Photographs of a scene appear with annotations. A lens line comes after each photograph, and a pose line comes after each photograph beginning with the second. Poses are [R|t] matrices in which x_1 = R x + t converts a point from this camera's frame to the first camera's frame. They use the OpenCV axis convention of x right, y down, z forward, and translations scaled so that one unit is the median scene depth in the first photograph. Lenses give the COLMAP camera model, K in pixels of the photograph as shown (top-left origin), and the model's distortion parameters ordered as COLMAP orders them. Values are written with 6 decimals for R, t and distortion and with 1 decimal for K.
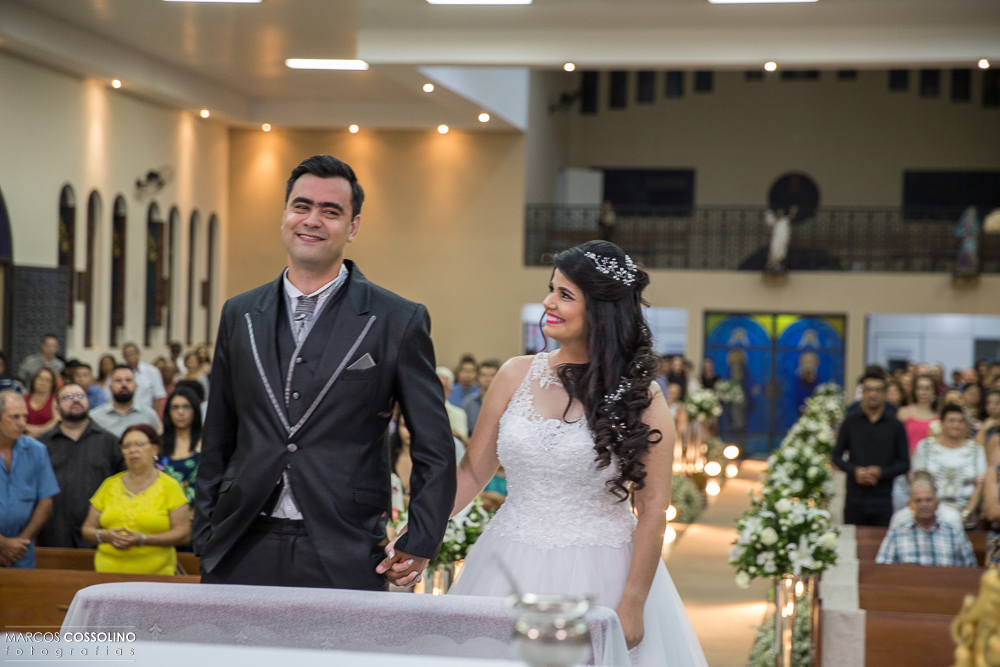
lens RADIAL K [[1931.7, 0, 500.0], [0, 1931.7, 333.5], [0, 0, 1]] dist [0.131496, 0.112337]
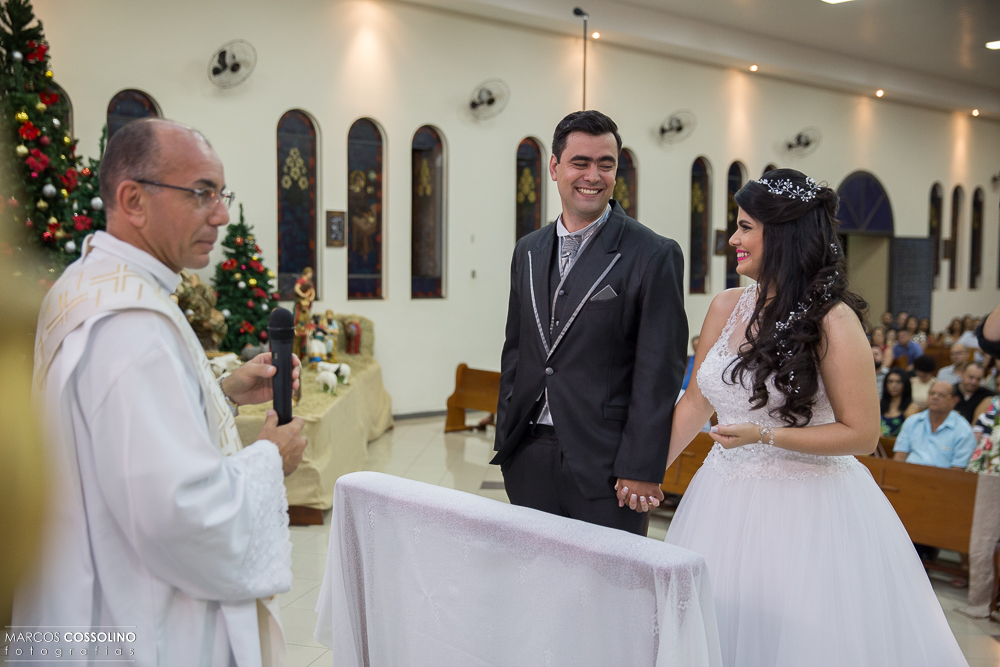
lens RADIAL K [[1105.7, 0, 500.0], [0, 1105.7, 333.5], [0, 0, 1]] dist [0.025202, 0.057739]
pose [[0.778200, 0.017237, -0.627780, 0.062029], [0.010750, 0.999111, 0.040759, 0.002452], [0.627925, -0.038467, 0.777323, 0.102619]]
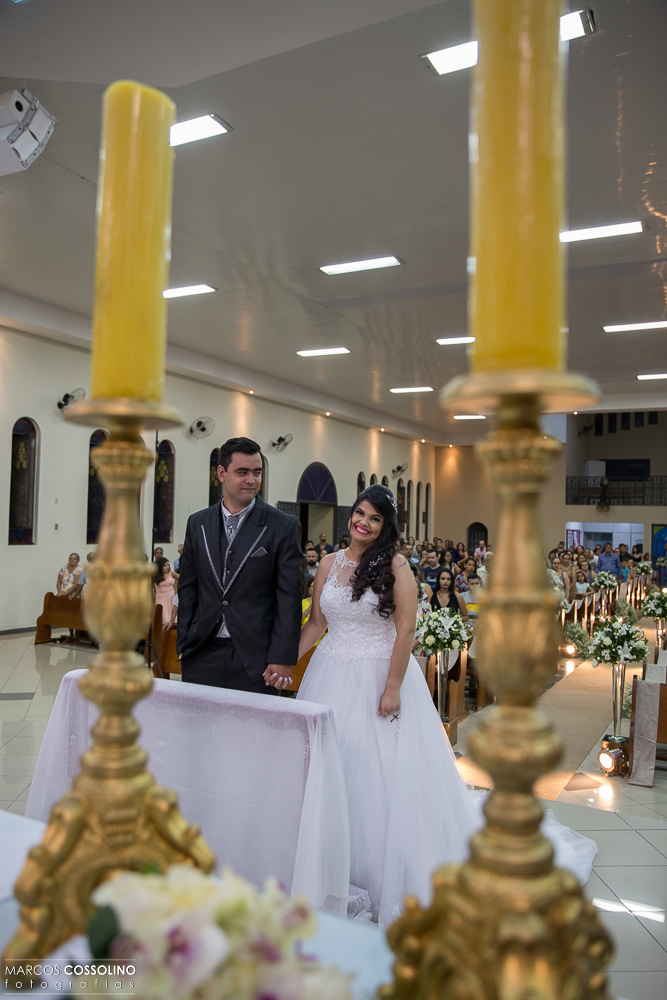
lens RADIAL K [[789.7, 0, 333.5], [0, 789.7, 500.0], [0, 0, 1]] dist [-0.065932, 0.090973]
pose [[0.948849, -0.012488, -0.315484, 0.051906], [-0.001156, 0.999073, -0.043022, -0.000569], [0.315729, 0.041186, 0.947955, 0.070747]]
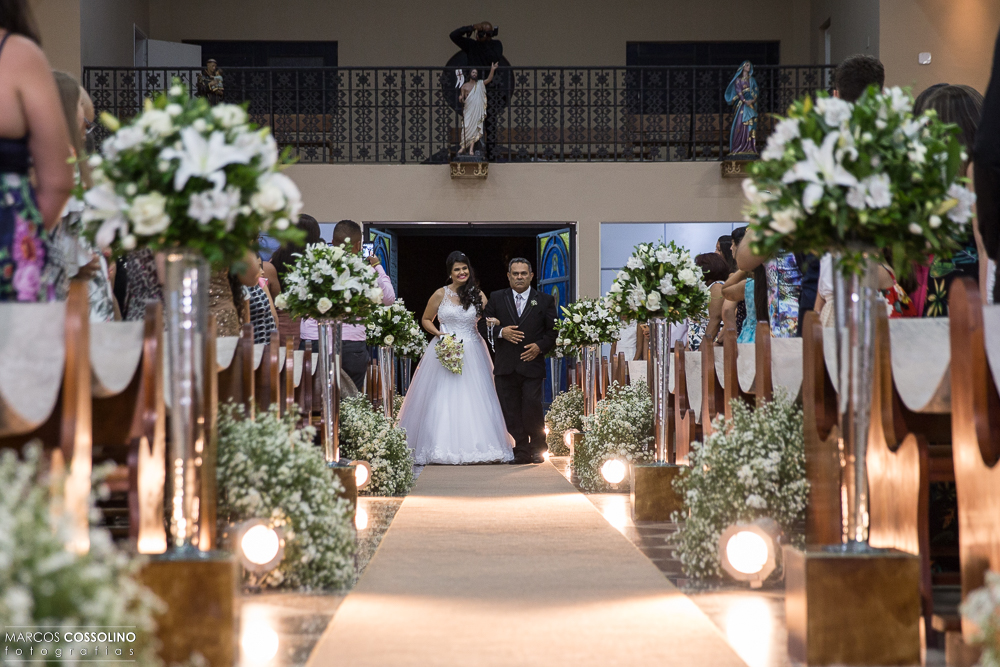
lens RADIAL K [[1940.6, 0, 501.2], [0, 1940.6, 400.6], [0, 0, 1]] dist [0.011293, 0.273795]
pose [[0.977885, -0.033163, 0.206495, 0.013895], [0.035530, 0.999338, -0.007765, 0.065137], [-0.206101, 0.014930, 0.978417, 0.399685]]
